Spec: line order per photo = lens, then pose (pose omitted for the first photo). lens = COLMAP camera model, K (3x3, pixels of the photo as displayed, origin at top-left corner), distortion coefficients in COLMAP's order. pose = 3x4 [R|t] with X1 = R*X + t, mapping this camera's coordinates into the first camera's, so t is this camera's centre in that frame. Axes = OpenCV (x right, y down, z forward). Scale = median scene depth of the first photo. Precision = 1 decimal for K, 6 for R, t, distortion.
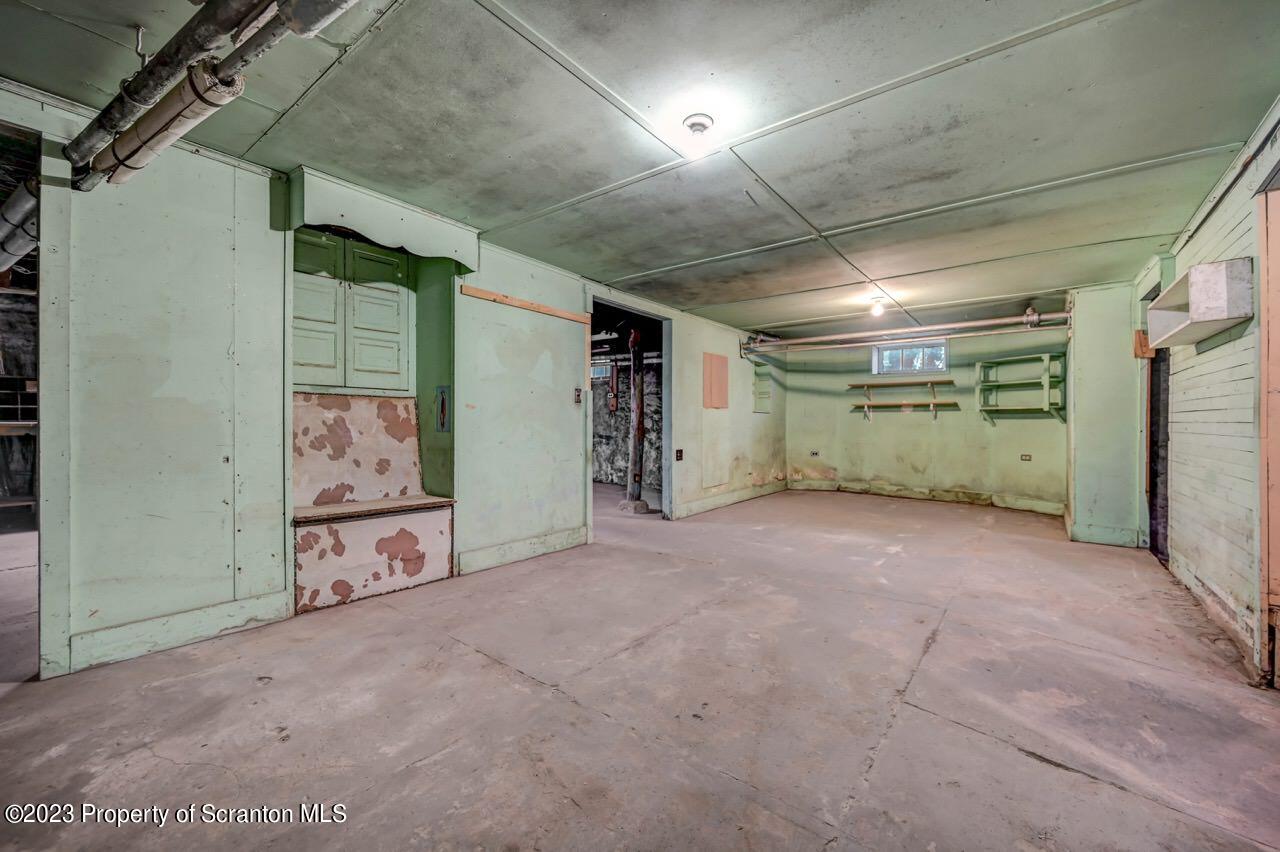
lens RADIAL K [[524.8, 0, 642.3], [0, 524.8, 425.1], [0, 0, 1]] dist [0.002986, 0.000228]
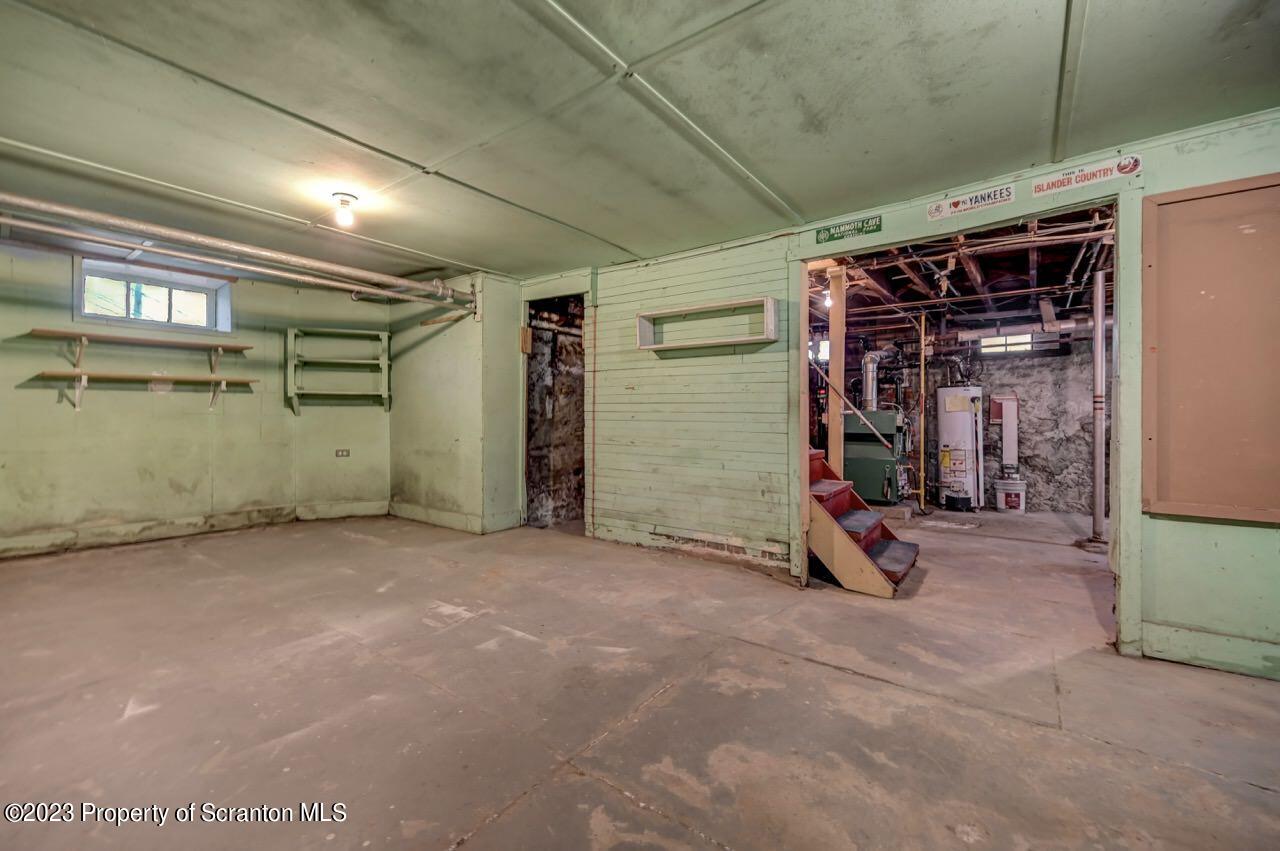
lens RADIAL K [[524.8, 0, 663.8], [0, 524.8, 410.0], [0, 0, 1]] dist [0.002986, 0.000228]
pose [[-0.034753, 0.004294, 0.999387, -0.107957], [0.000010, 0.999991, -0.004297, -0.002599], [-0.999396, -0.000139, -0.034753, 0.493146]]
